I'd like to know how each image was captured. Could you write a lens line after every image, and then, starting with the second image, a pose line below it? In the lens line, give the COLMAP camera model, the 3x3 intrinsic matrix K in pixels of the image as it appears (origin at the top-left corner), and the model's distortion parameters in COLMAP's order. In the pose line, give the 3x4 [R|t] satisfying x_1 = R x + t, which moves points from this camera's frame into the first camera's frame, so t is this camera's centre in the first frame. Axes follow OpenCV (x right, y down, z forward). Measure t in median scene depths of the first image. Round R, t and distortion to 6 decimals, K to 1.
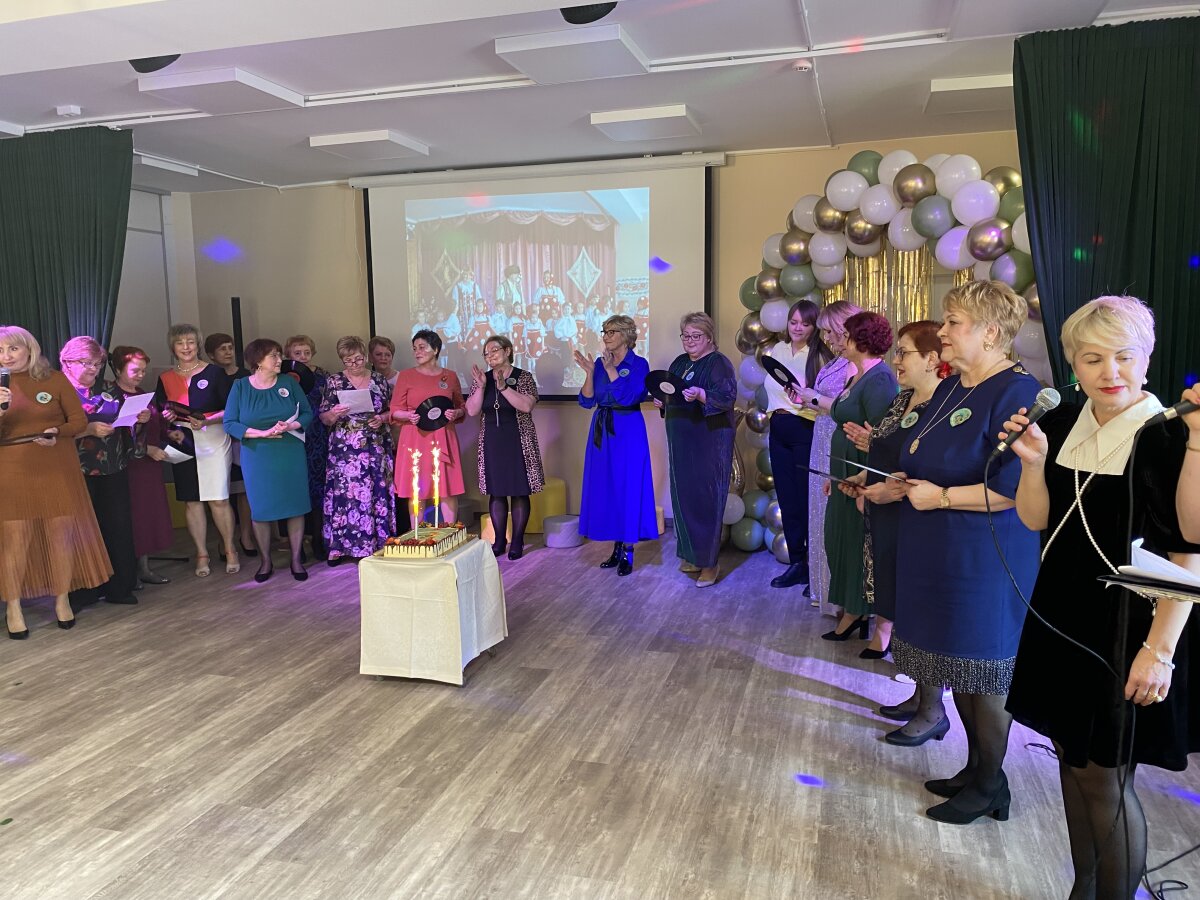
lens RADIAL K [[917.1, 0, 597.2], [0, 917.1, 442.4], [0, 0, 1]] dist [0.022474, -0.030989]
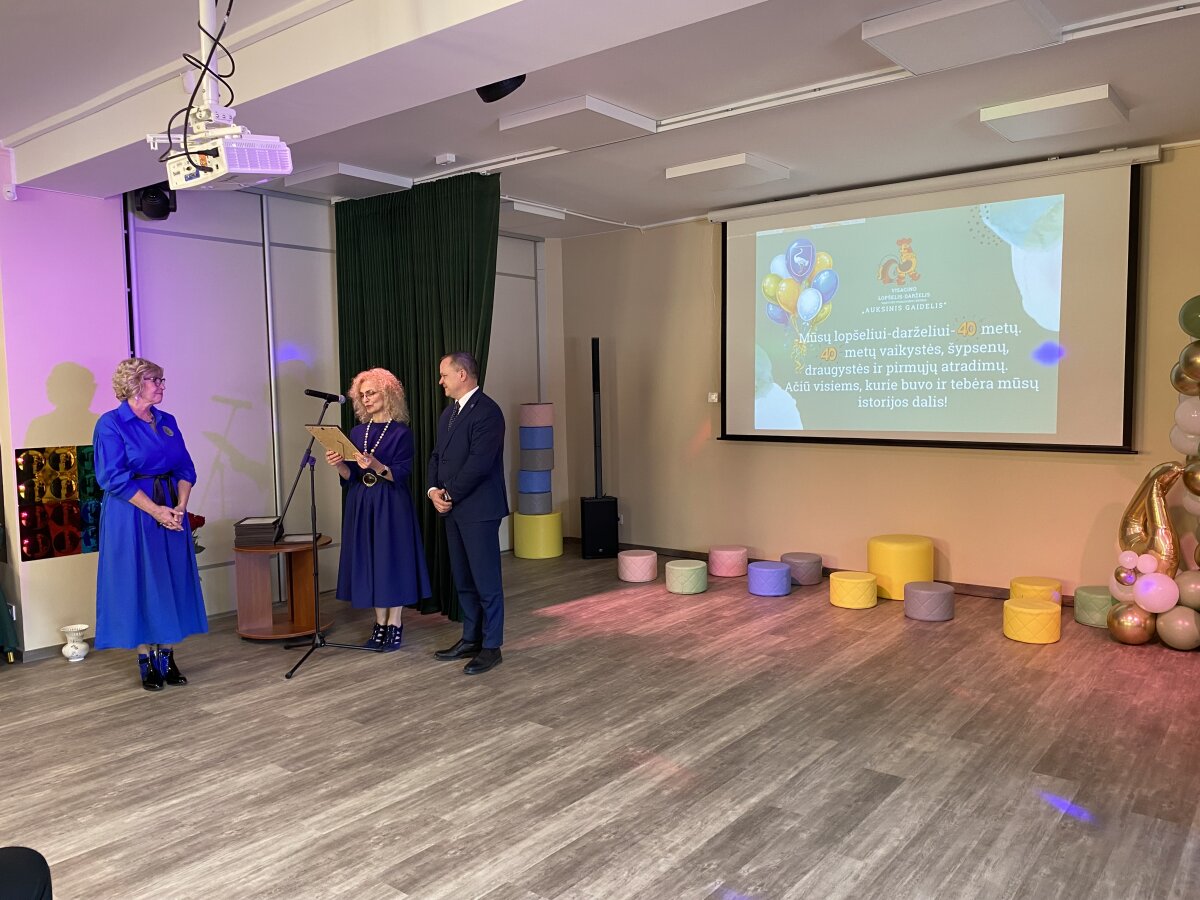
lens RADIAL K [[917.1, 0, 601.7], [0, 917.1, 451.1], [0, 0, 1]] dist [0.022474, -0.030989]
pose [[0.924481, 0.031848, -0.379896, 0.003162], [-0.045625, 0.998585, -0.027315, -0.006597], [0.378488, 0.042585, 0.924626, 0.127661]]
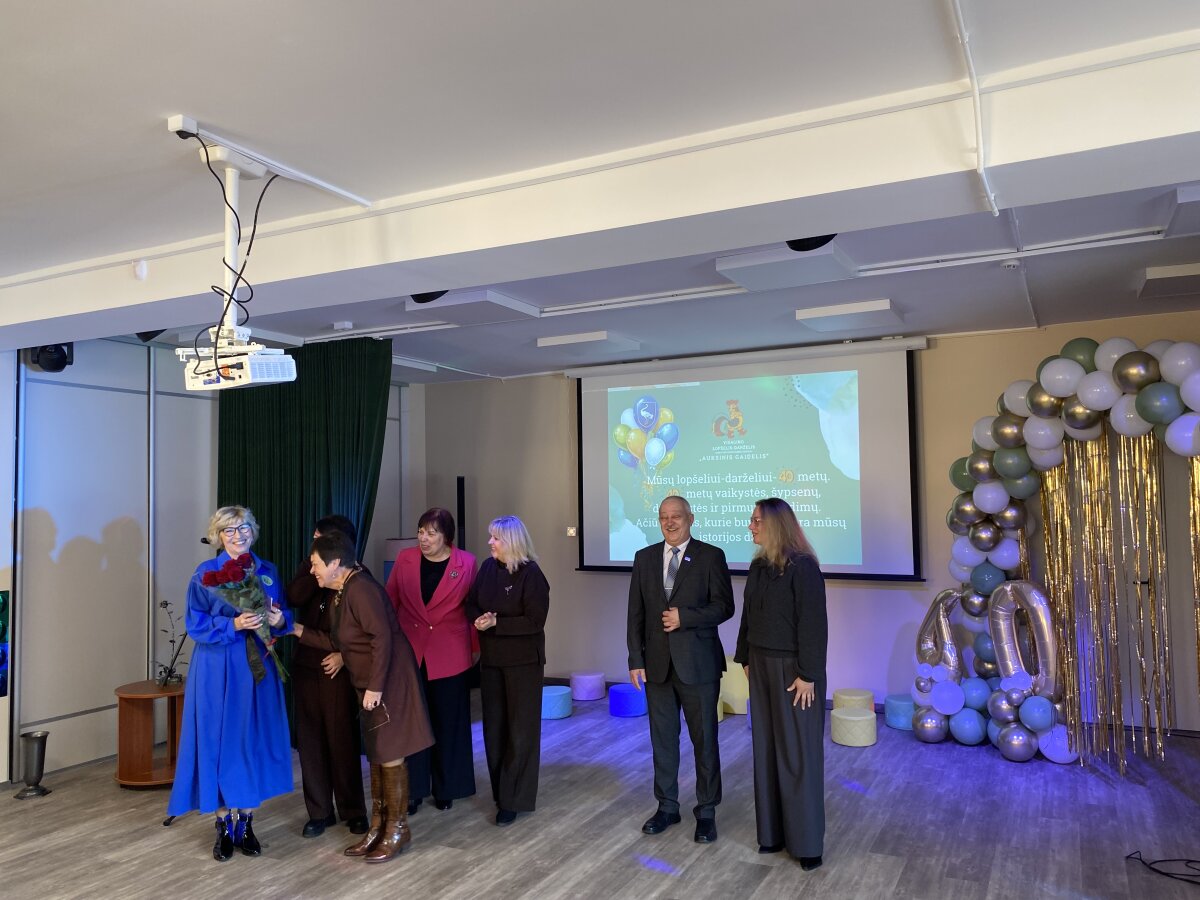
lens RADIAL K [[917.1, 0, 604.4], [0, 917.1, 447.0], [0, 0, 1]] dist [0.022474, -0.030989]
pose [[0.982461, -0.009606, -0.186219, -0.036345], [-0.022166, 0.985575, -0.167784, -0.022902], [0.185144, 0.168969, 0.968076, -0.055498]]
